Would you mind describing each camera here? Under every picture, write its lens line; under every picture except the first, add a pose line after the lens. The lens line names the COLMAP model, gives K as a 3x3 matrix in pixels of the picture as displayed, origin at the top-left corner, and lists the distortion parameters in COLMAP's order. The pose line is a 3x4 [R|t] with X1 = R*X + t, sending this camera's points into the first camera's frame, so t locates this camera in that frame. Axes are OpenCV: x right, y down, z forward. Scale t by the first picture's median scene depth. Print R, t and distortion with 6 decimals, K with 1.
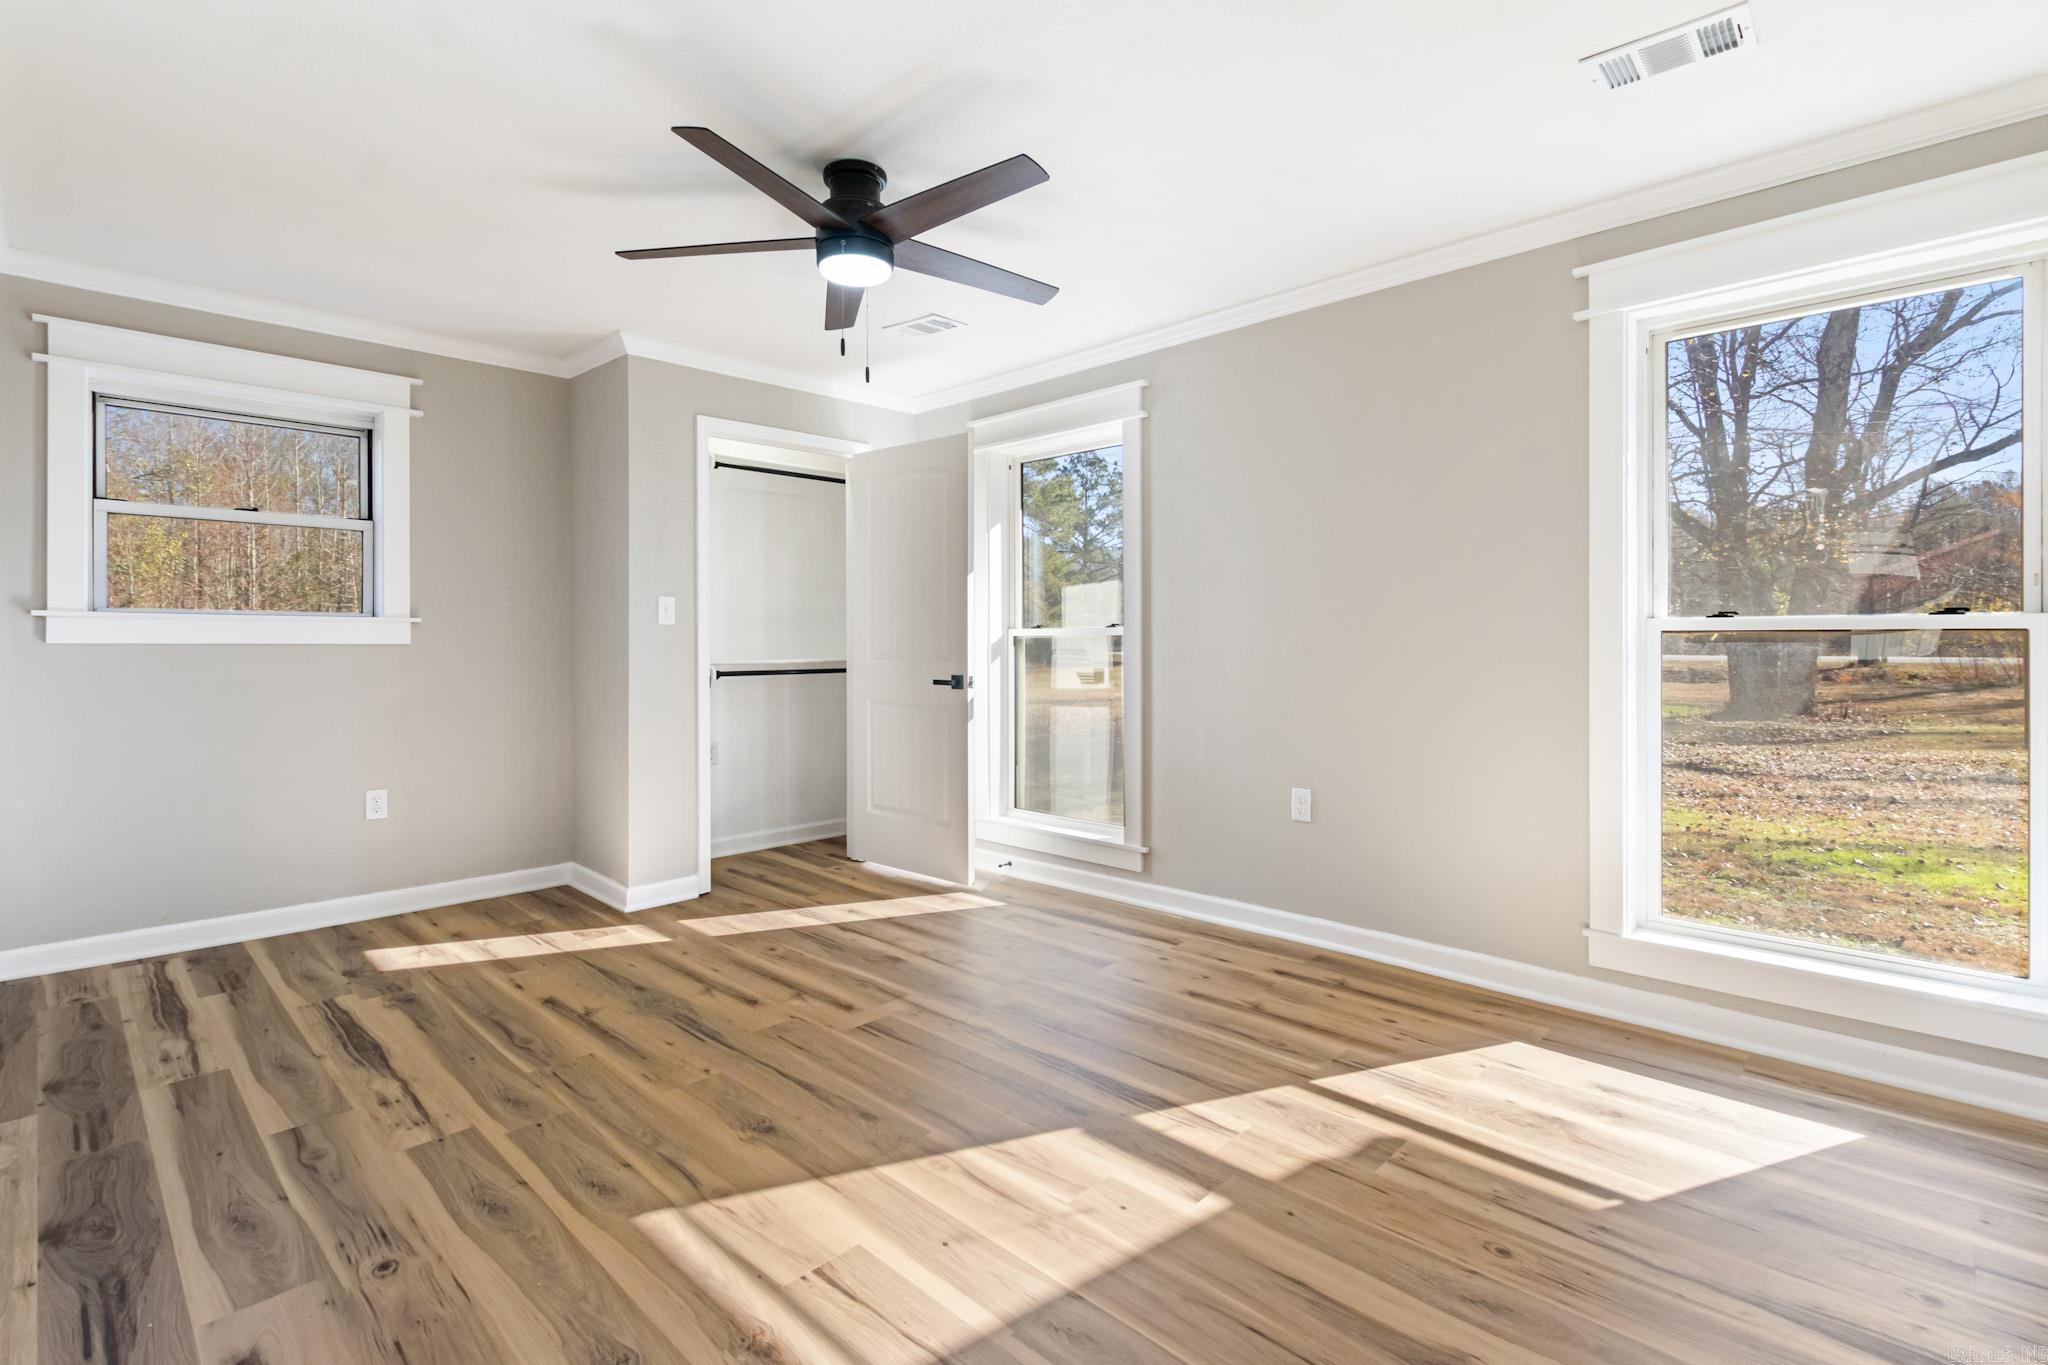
lens RADIAL K [[954.8, 0, 1013.0], [0, 954.8, 646.3], [0, 0, 1]] dist [-0.004596, -0.000434]
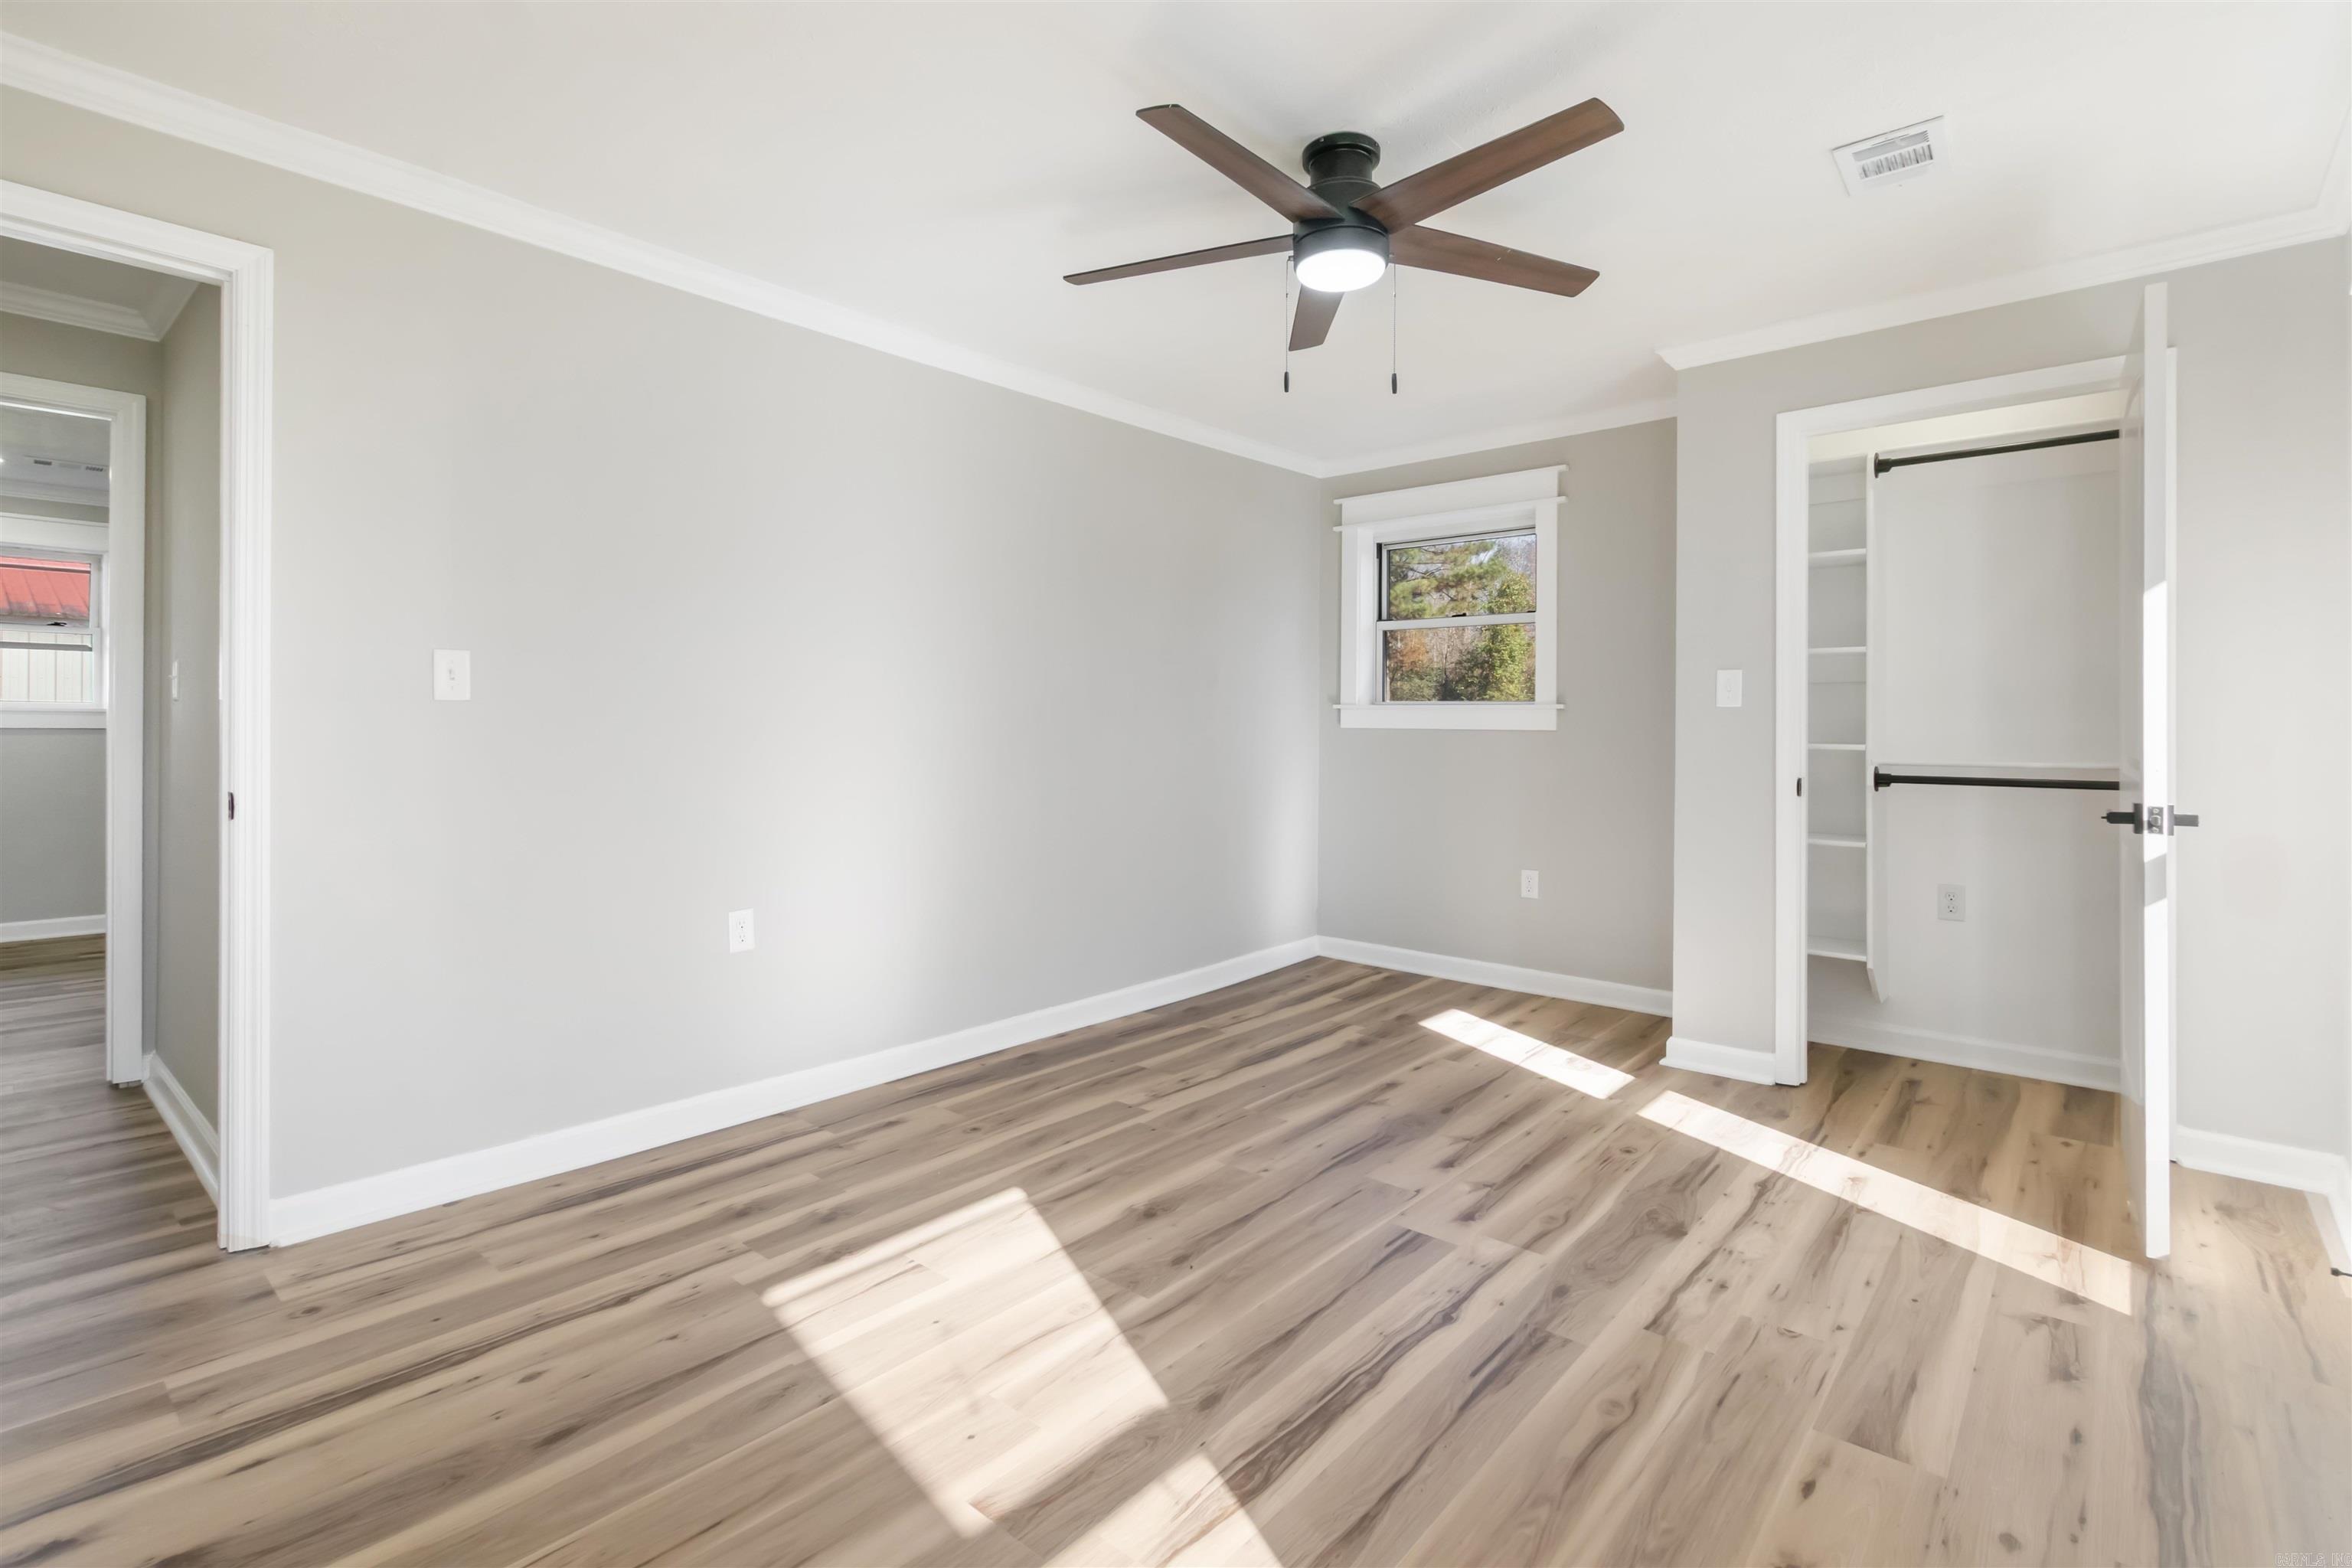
lens RADIAL K [[1096.6, 0, 1163.4], [0, 1096.6, 719.0], [0, 0, 1]] dist [-0.004596, -0.000434]
pose [[0.049717, -0.005882, -0.998746, 0.754731], [-0.011434, 0.999914, -0.006458, -0.003985], [0.998698, 0.011741, 0.049646, 0.802302]]
